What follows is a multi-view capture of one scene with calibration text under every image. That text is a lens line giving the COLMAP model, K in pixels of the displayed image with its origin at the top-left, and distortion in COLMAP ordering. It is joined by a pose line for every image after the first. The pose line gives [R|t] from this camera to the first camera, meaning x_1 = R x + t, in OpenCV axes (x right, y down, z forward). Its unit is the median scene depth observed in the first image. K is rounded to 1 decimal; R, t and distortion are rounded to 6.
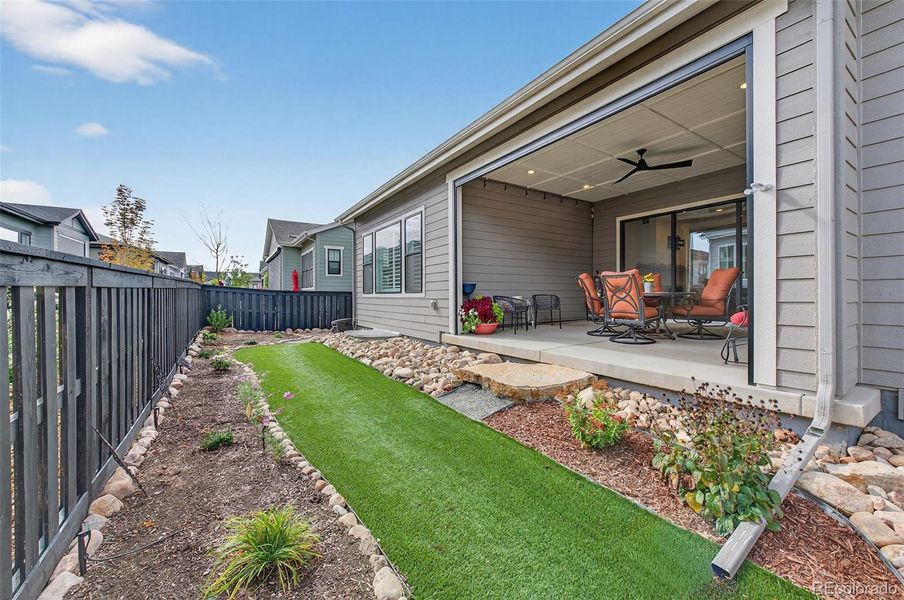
lens RADIAL K [[358.1, 0, 456.0], [0, 358.1, 297.5], [0, 0, 1]] dist [0.014772, 0.000189]
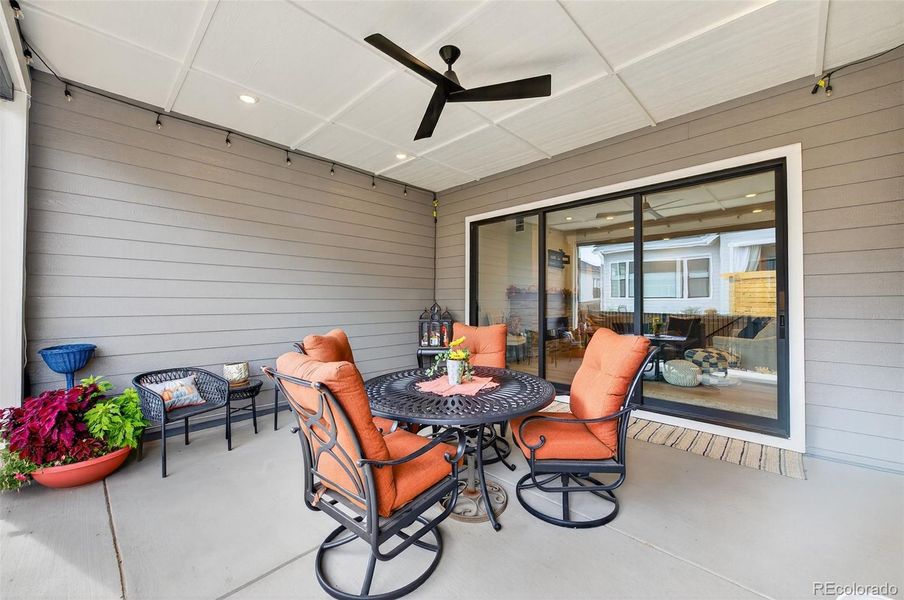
lens RADIAL K [[358.1, 0, 450.9], [0, 358.1, 299.8], [0, 0, 1]] dist [0.014772, 0.000189]
pose [[0.978266, 0.008384, 0.207184, 0.295363], [-0.006019, 0.999909, -0.012041, -0.070377], [-0.207266, 0.010532, 0.978228, 0.396772]]
